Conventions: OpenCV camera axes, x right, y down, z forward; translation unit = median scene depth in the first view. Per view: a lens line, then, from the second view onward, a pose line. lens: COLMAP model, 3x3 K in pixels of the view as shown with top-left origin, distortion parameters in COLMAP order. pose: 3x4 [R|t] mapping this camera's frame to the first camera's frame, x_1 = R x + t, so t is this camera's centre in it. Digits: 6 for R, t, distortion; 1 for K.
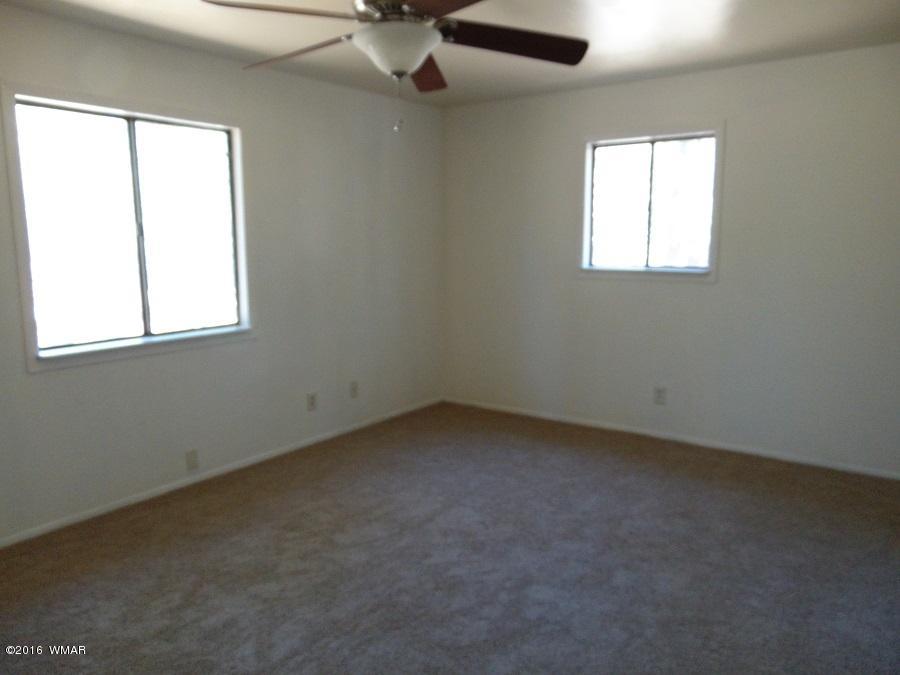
lens RADIAL K [[674.5, 0, 444.7], [0, 674.5, 335.5], [0, 0, 1]] dist [-0.004903, 0.001293]
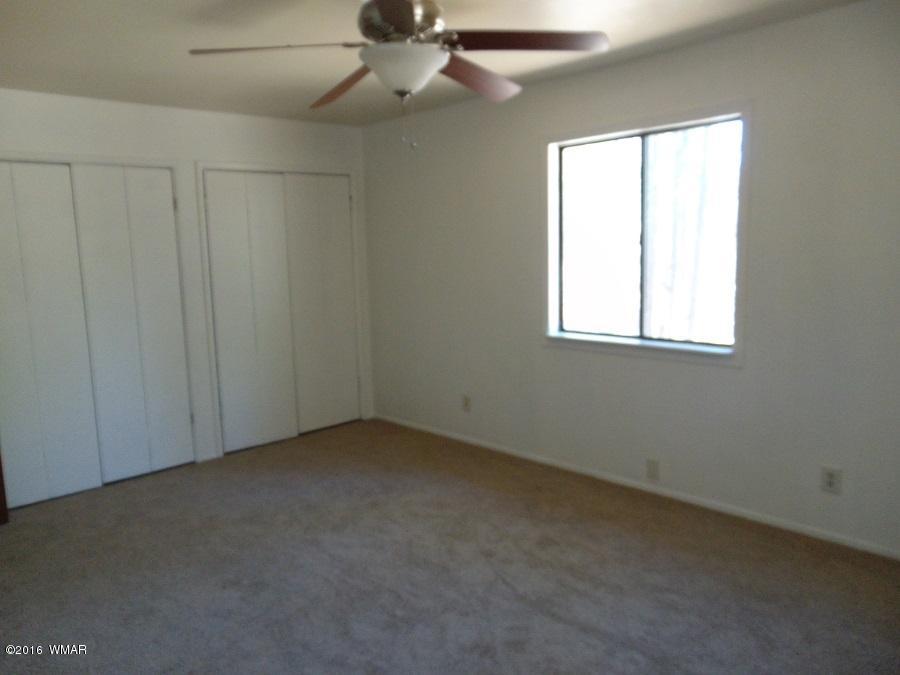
lens RADIAL K [[674.5, 0, 445.6], [0, 674.5, 341.1], [0, 0, 1]] dist [-0.004903, 0.001293]
pose [[-0.158255, 0.166437, -0.973270, 0.667356], [-0.112192, 0.976277, 0.185194, -0.164027], [0.981004, 0.138501, -0.135828, 0.874422]]
